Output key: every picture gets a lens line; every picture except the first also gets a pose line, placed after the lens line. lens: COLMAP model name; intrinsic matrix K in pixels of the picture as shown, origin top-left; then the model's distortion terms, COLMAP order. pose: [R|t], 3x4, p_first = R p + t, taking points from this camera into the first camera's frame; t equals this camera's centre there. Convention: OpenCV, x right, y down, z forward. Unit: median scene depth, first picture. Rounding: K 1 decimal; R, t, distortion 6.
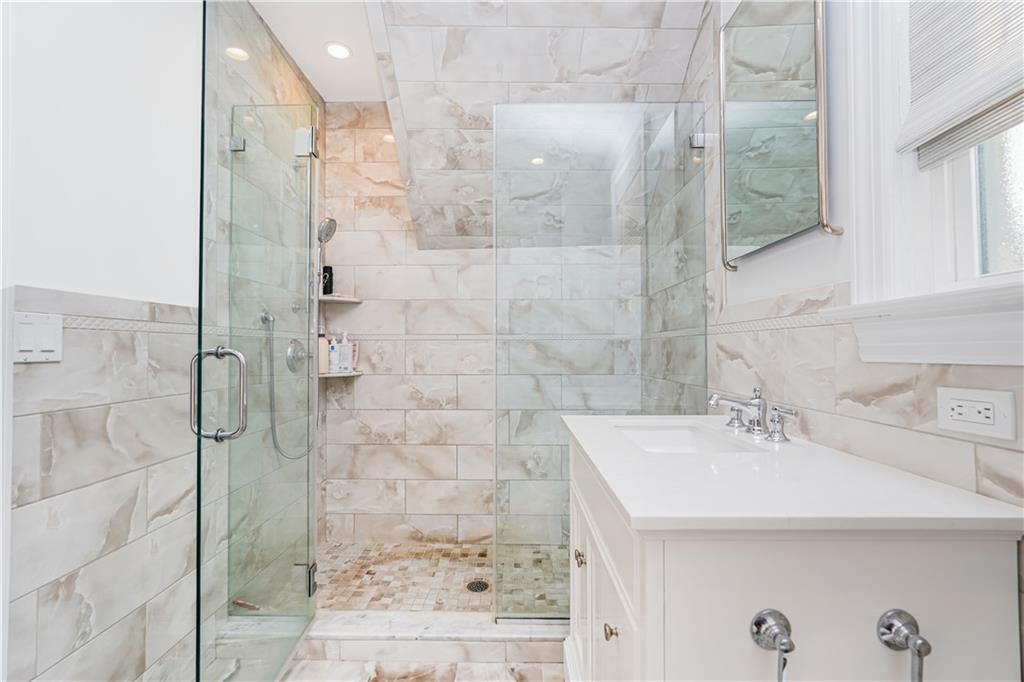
lens RADIAL K [[468.6, 0, 513.3], [0, 468.6, 346.3], [0, 0, 1]] dist [-0.018304, 0.012110]
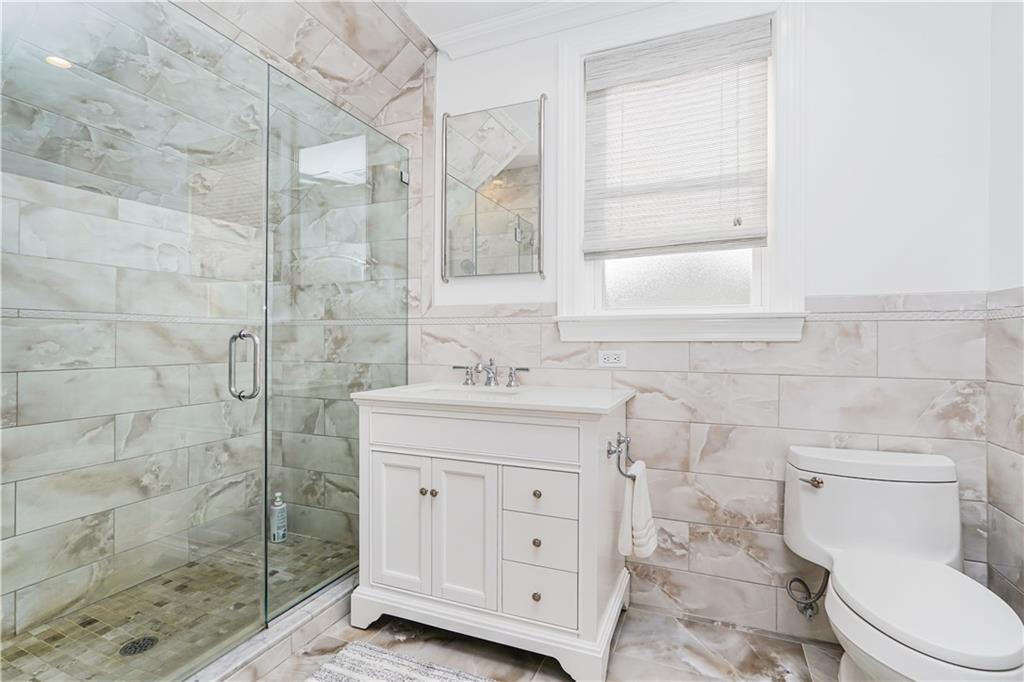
lens RADIAL K [[468.6, 0, 513.3], [0, 468.6, 346.3], [0, 0, 1]] dist [-0.018304, 0.012110]
pose [[0.371907, -0.009524, 0.928221, -0.498707], [-0.010760, 0.999836, 0.014570, 0.009823], [-0.928208, -0.015407, 0.371743, 0.147641]]
